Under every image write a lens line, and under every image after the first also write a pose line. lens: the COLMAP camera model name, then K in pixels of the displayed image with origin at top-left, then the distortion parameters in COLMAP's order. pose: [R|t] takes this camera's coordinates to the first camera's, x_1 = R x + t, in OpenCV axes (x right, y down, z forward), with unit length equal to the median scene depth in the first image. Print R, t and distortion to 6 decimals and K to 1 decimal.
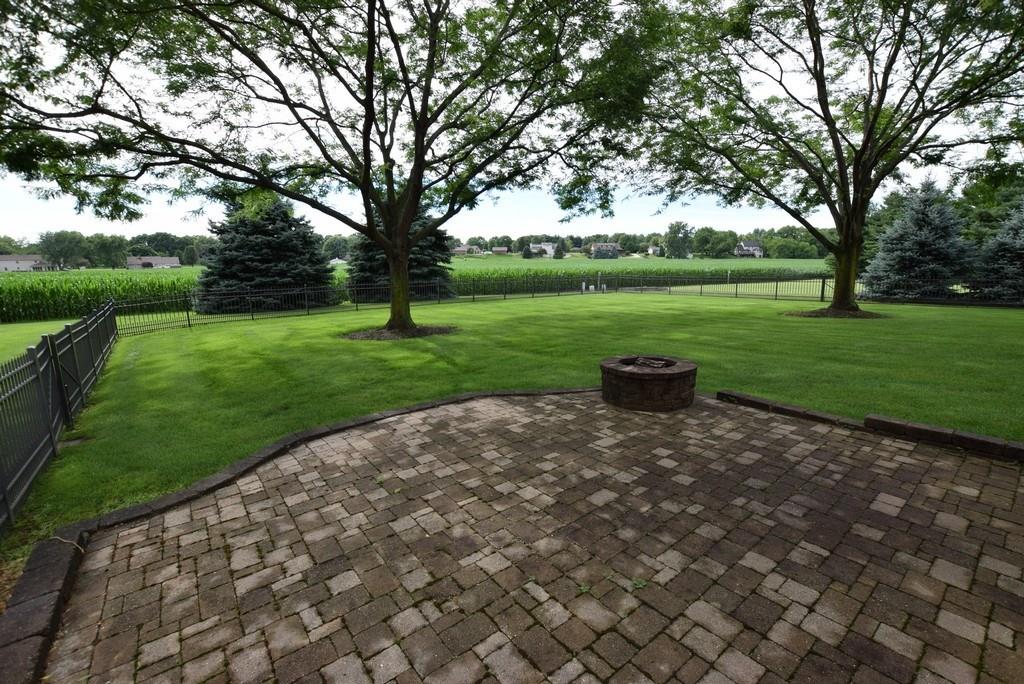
lens RADIAL K [[450.4, 0, 513.8], [0, 450.4, 339.9], [0, 0, 1]] dist [-0.033138, 0.005370]
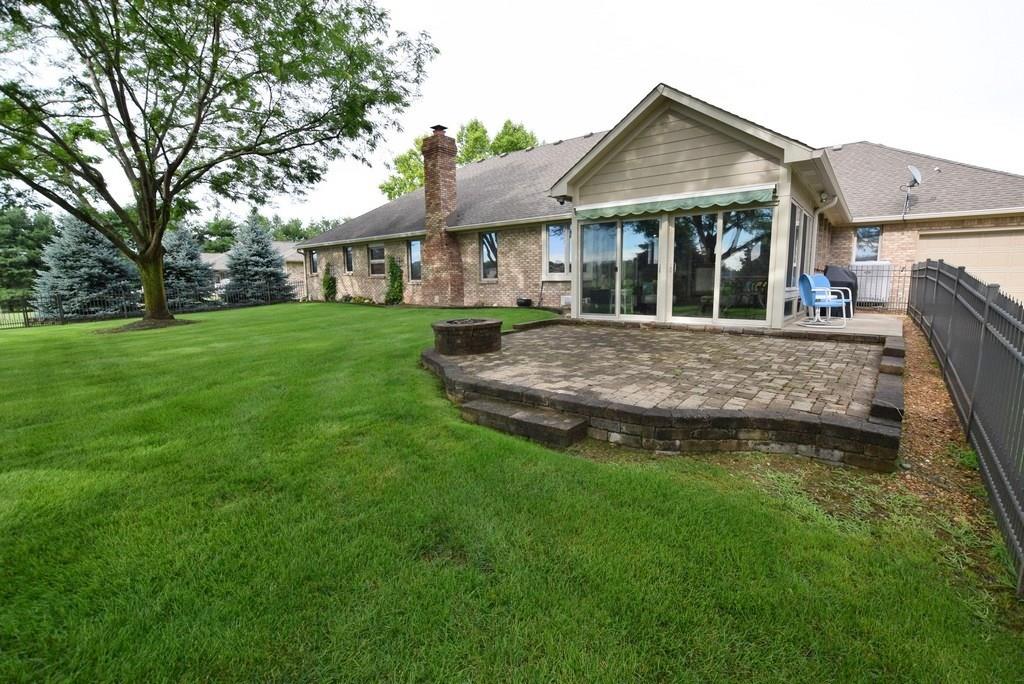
lens RADIAL K [[450.4, 0, 513.8], [0, 450.4, 339.9], [0, 0, 1]] dist [-0.033138, 0.005370]
pose [[-0.196477, -0.126590, 0.972302, -1.166971], [0.197372, 0.966227, 0.165683, -0.099764], [-0.960438, 0.224458, -0.164856, 1.260250]]
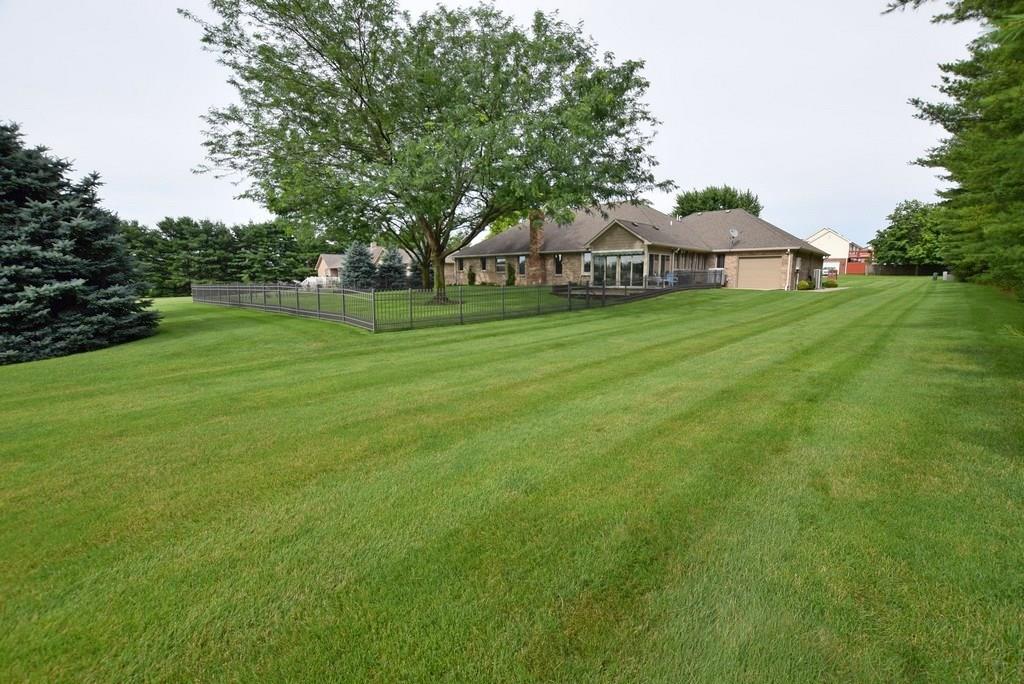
lens RADIAL K [[450.4, 0, 513.8], [0, 450.4, 339.9], [0, 0, 1]] dist [-0.033138, 0.005370]
pose [[-0.109693, -0.138020, 0.984336, -5.746776], [0.192973, 0.968512, 0.157306, -0.304501], [-0.975053, 0.207205, -0.079605, 2.438414]]
